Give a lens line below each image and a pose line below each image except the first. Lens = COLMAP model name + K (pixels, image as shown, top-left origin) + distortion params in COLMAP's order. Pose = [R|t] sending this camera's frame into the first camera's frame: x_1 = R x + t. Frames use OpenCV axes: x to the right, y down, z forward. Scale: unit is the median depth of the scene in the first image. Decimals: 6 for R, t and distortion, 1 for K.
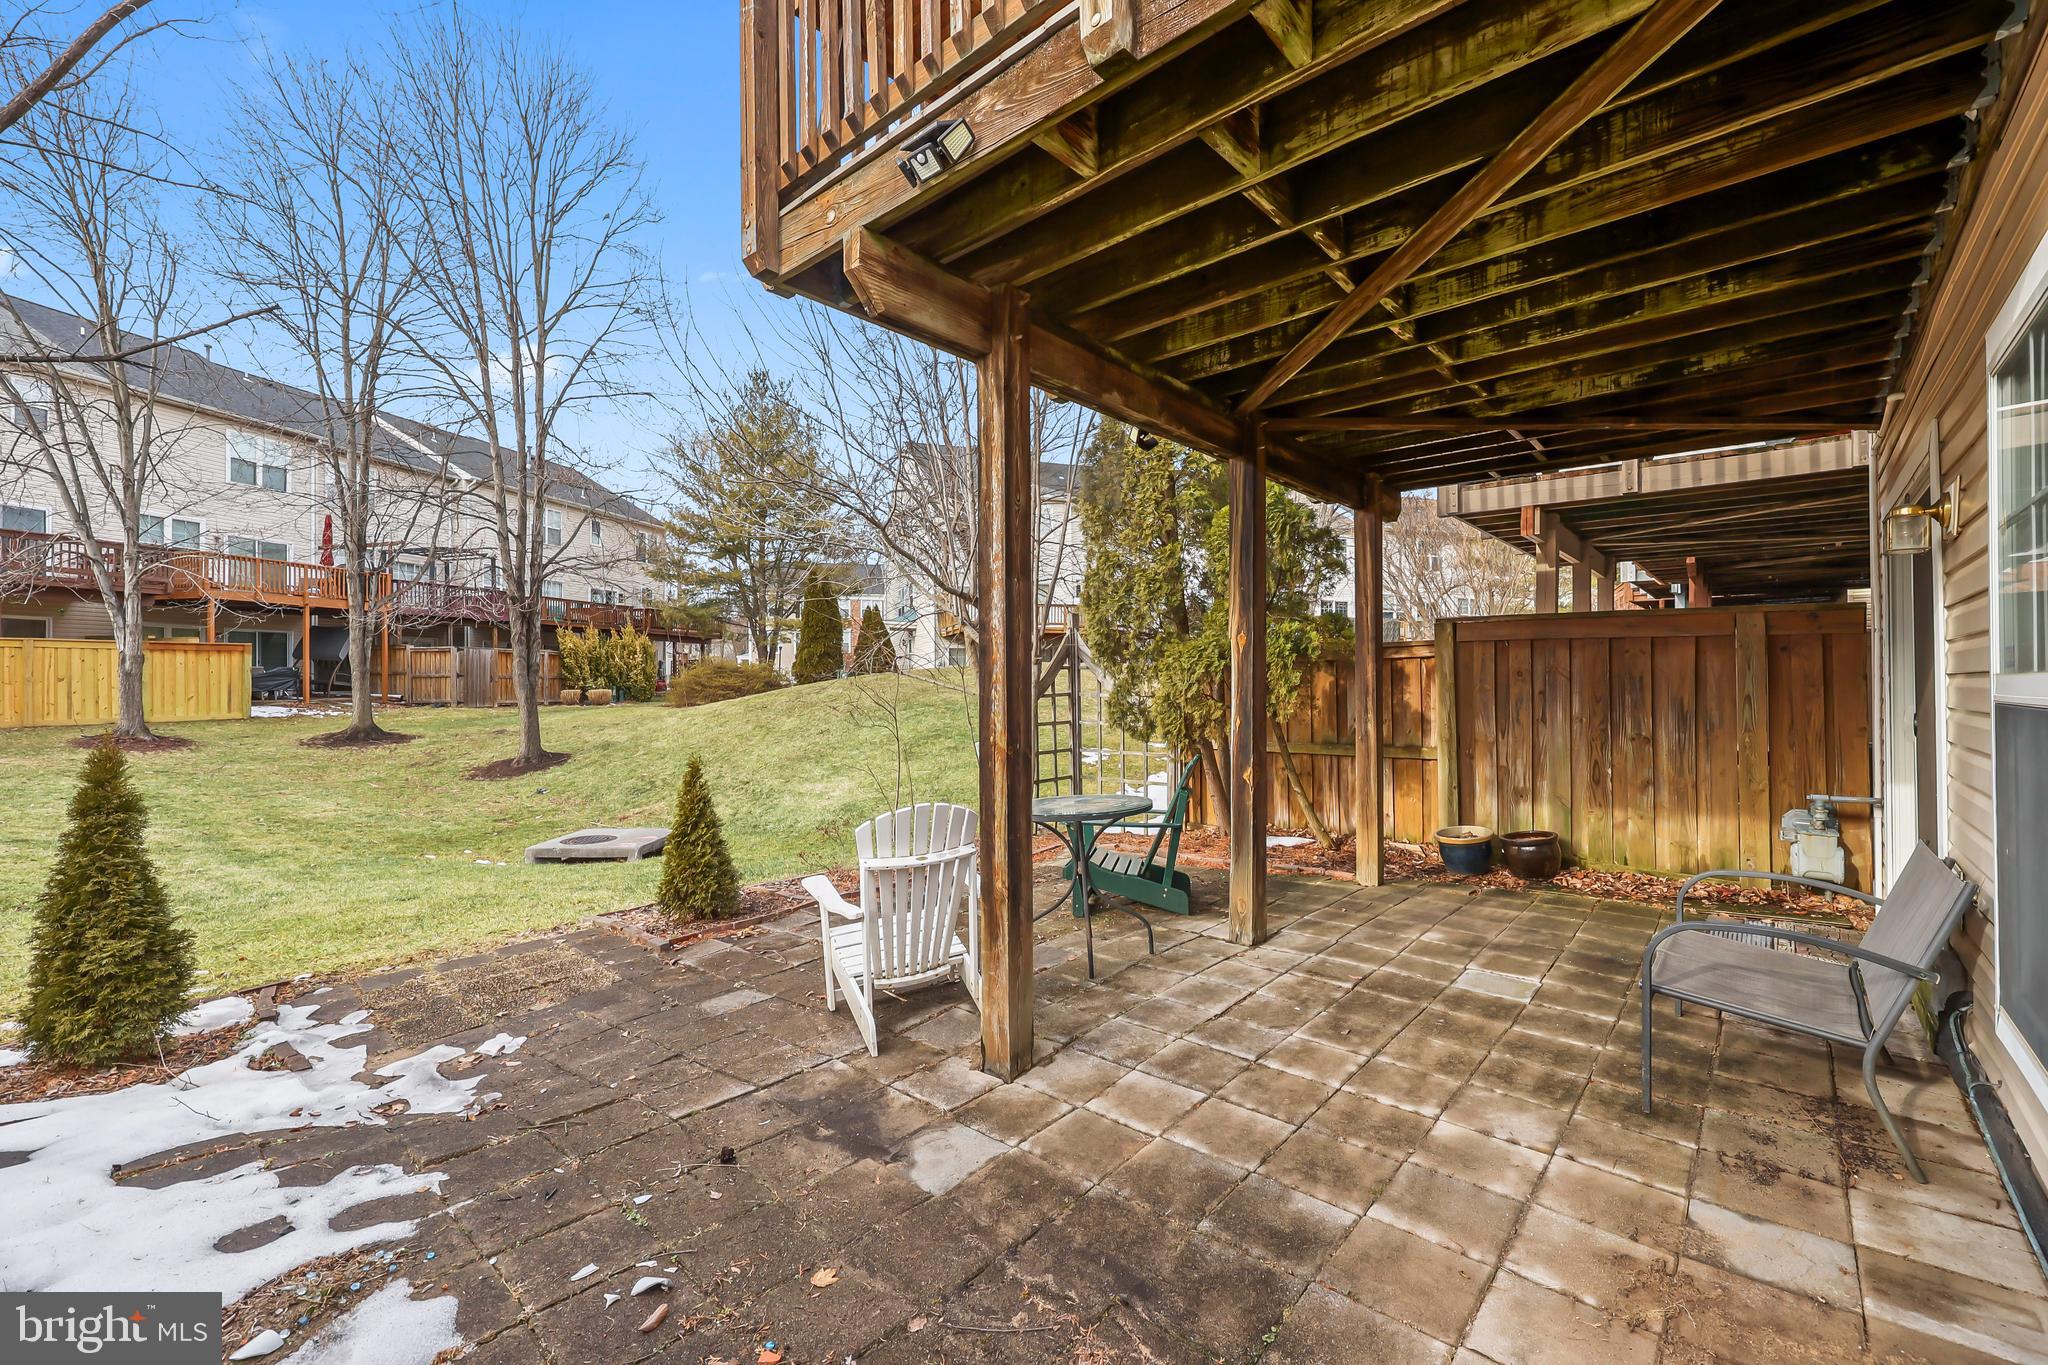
lens RADIAL K [[843.3, 0, 1020.8], [0, 843.3, 680.1], [0, 0, 1]] dist [0.004806, 0.000878]
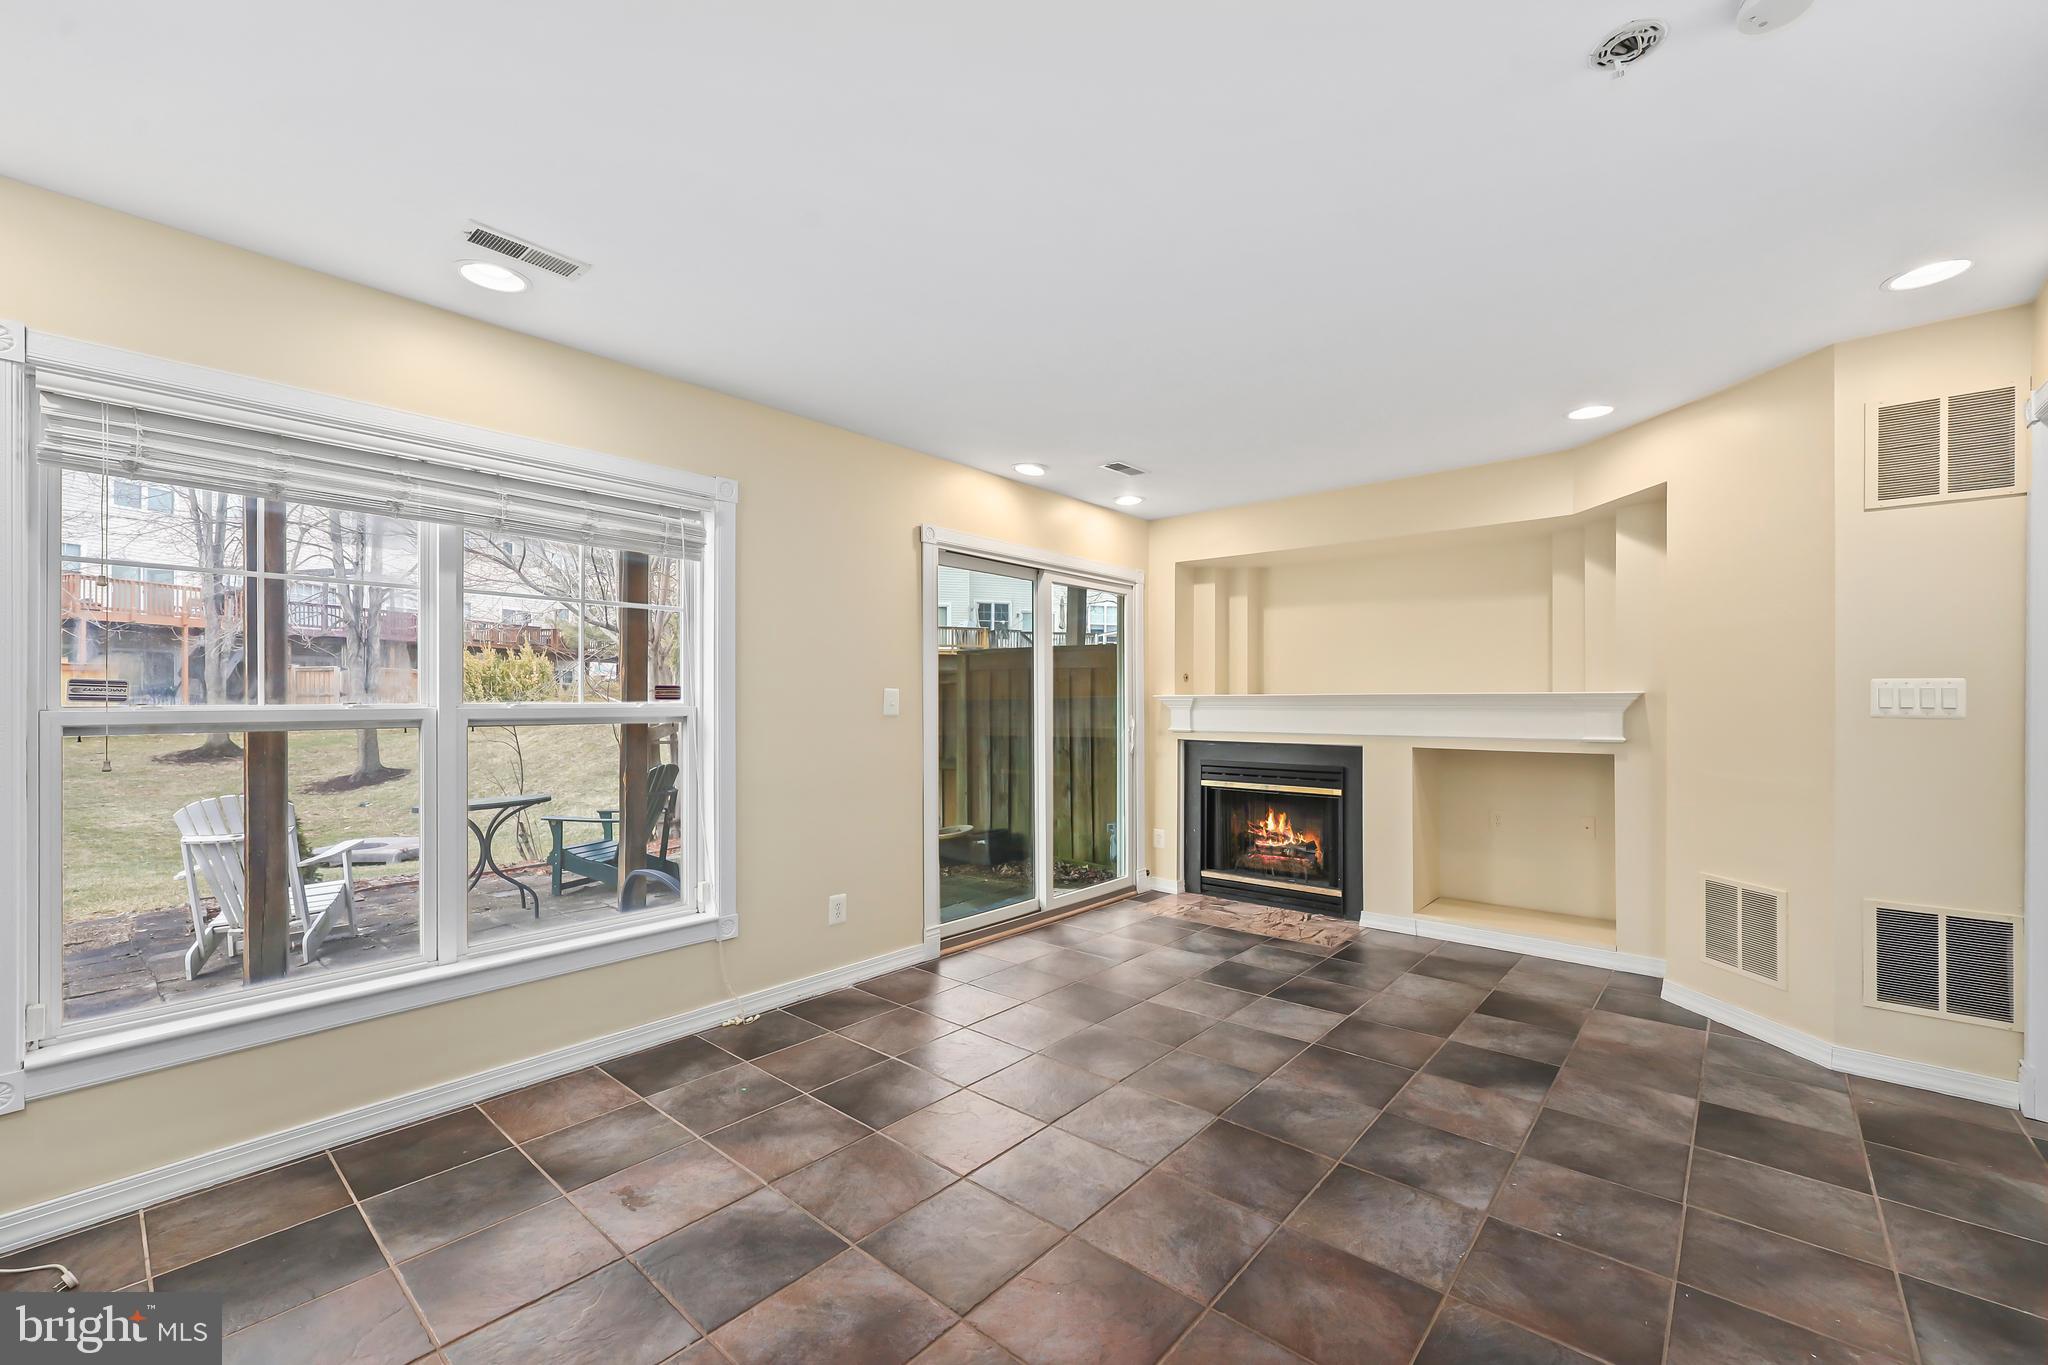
lens RADIAL K [[843.3, 0, 983.5], [0, 843.3, 690.8], [0, 0, 1]] dist [0.004806, 0.000878]
pose [[0.999978, 0.001753, 0.006374, 0.174323], [-0.001689, 0.999949, -0.009967, -0.001628], [-0.006391, 0.009956, 0.999930, -0.060147]]
